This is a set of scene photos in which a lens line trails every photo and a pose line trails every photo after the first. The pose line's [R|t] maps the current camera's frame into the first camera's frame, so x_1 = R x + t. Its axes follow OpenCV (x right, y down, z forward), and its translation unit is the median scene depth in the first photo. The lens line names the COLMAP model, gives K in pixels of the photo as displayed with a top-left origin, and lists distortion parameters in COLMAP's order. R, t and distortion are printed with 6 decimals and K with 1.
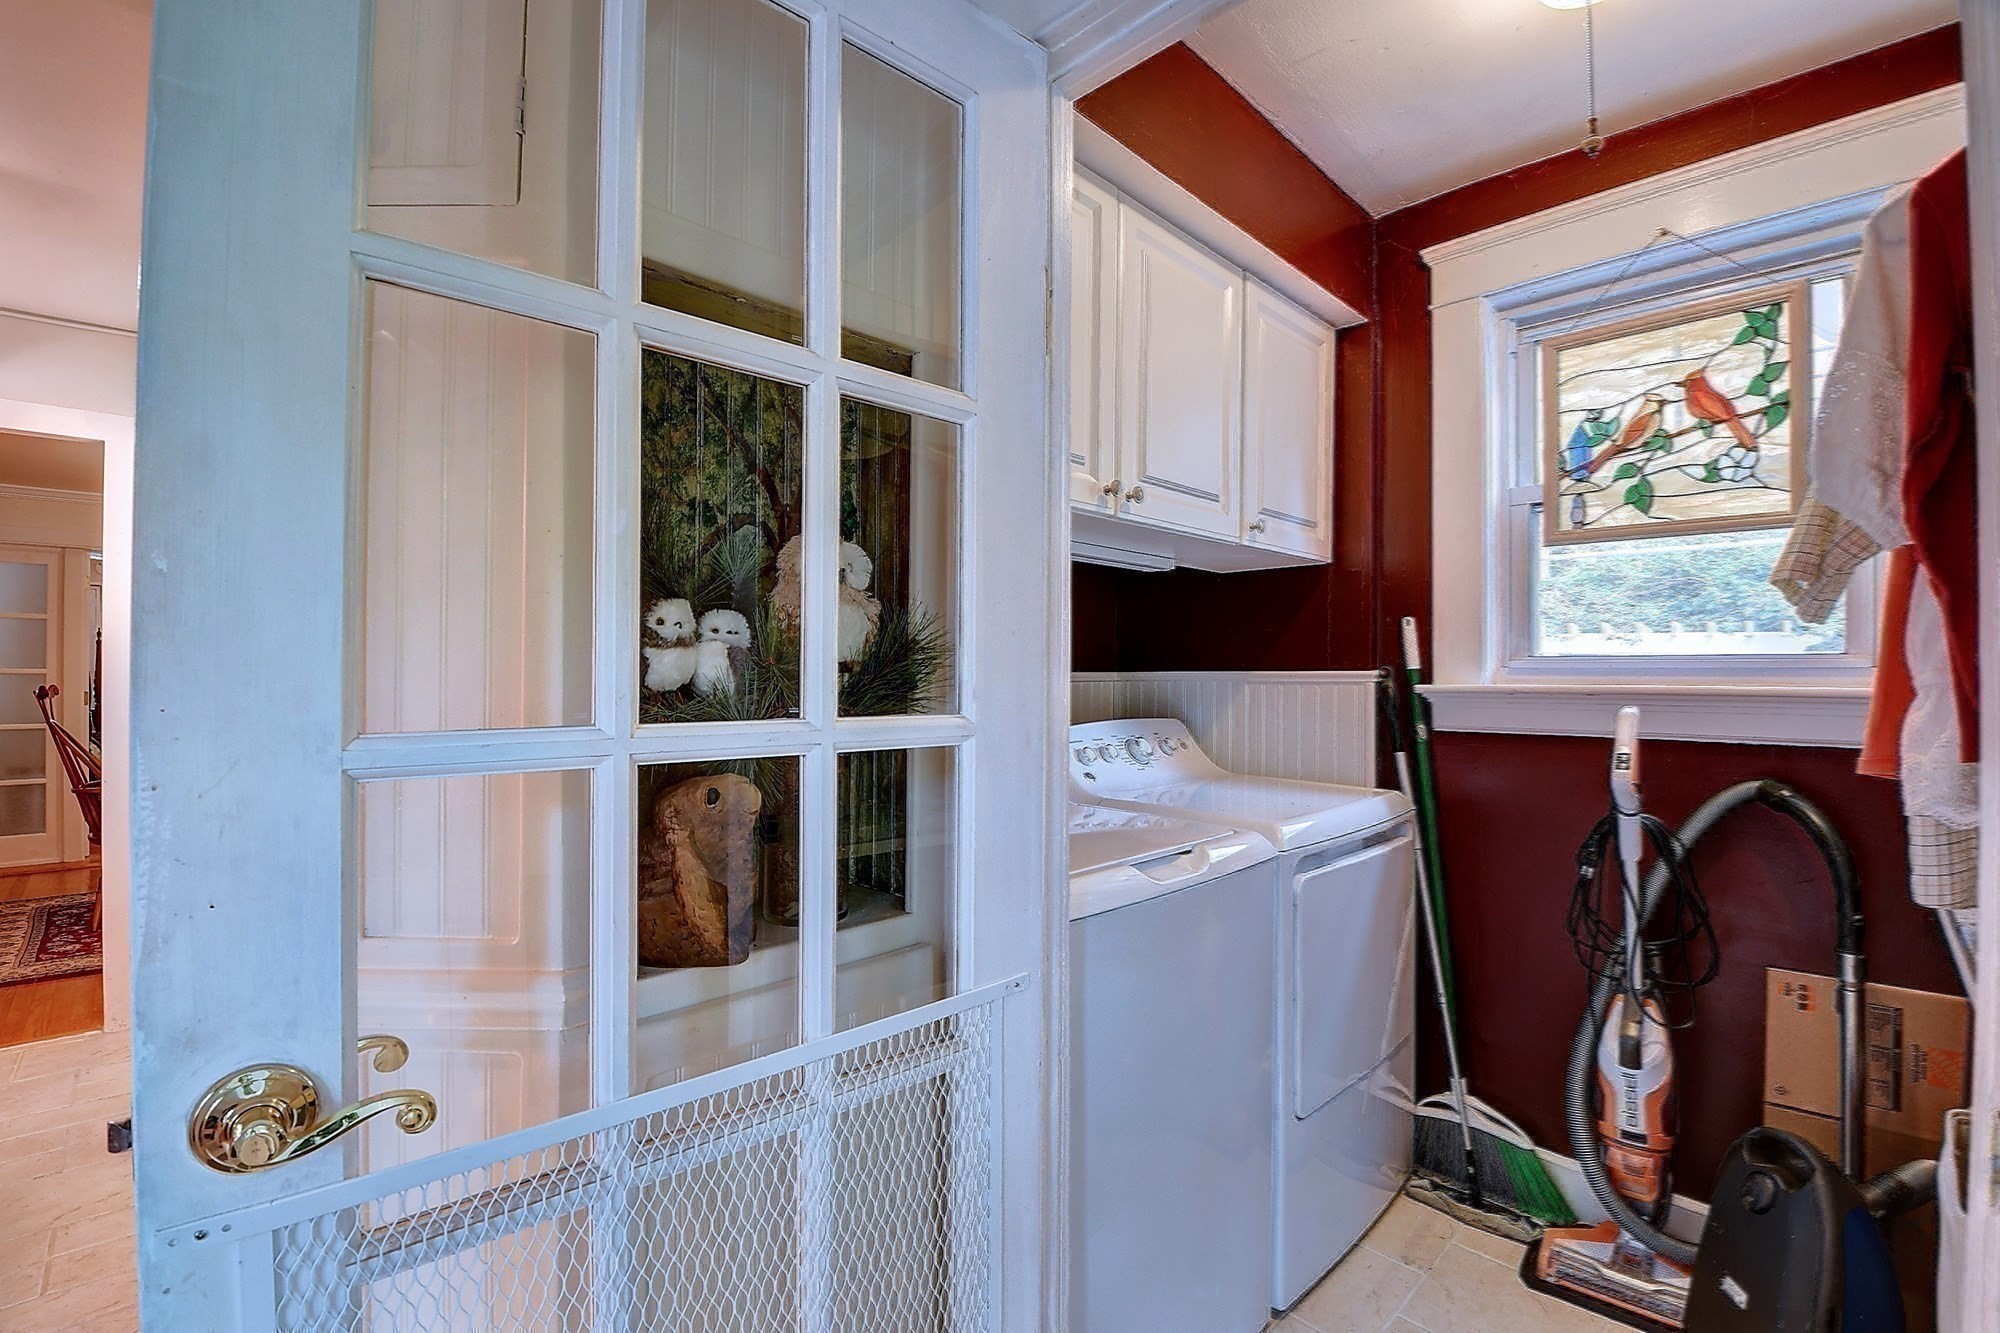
lens RADIAL K [[897.3, 0, 996.4], [0, 897.3, 675.4], [0, 0, 1]] dist [-0.001203, -0.000249]
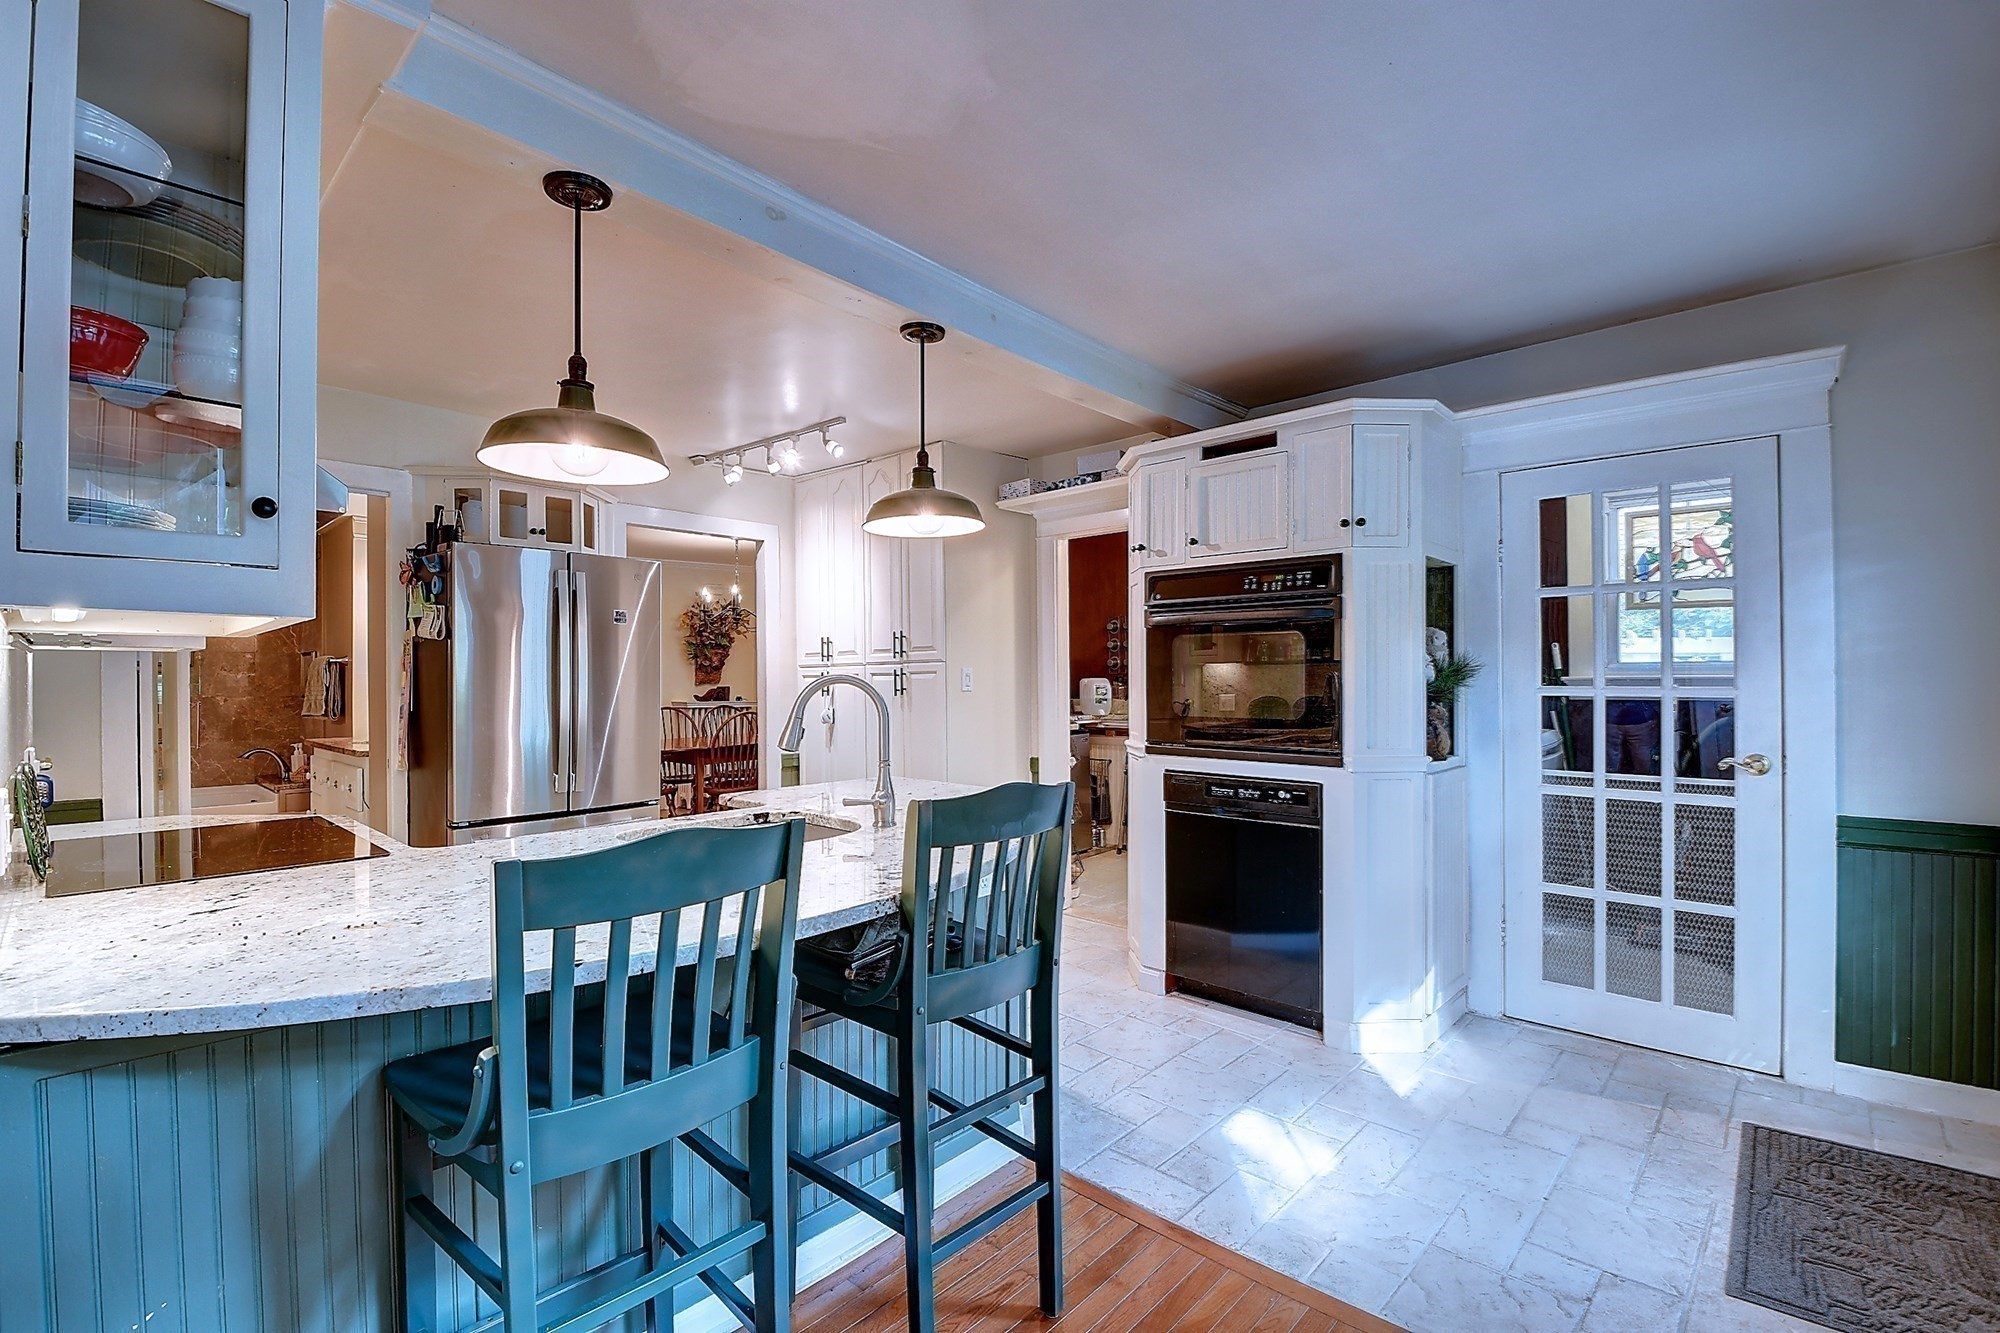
lens RADIAL K [[897.3, 0, 1002.2], [0, 897.3, 674.5], [0, 0, 1]] dist [-0.001203, -0.000249]
pose [[0.999167, -0.007729, 0.040077, -1.012509], [0.007613, 0.999966, 0.003044, -0.012696], [-0.040099, -0.002737, 0.999192, -1.126390]]
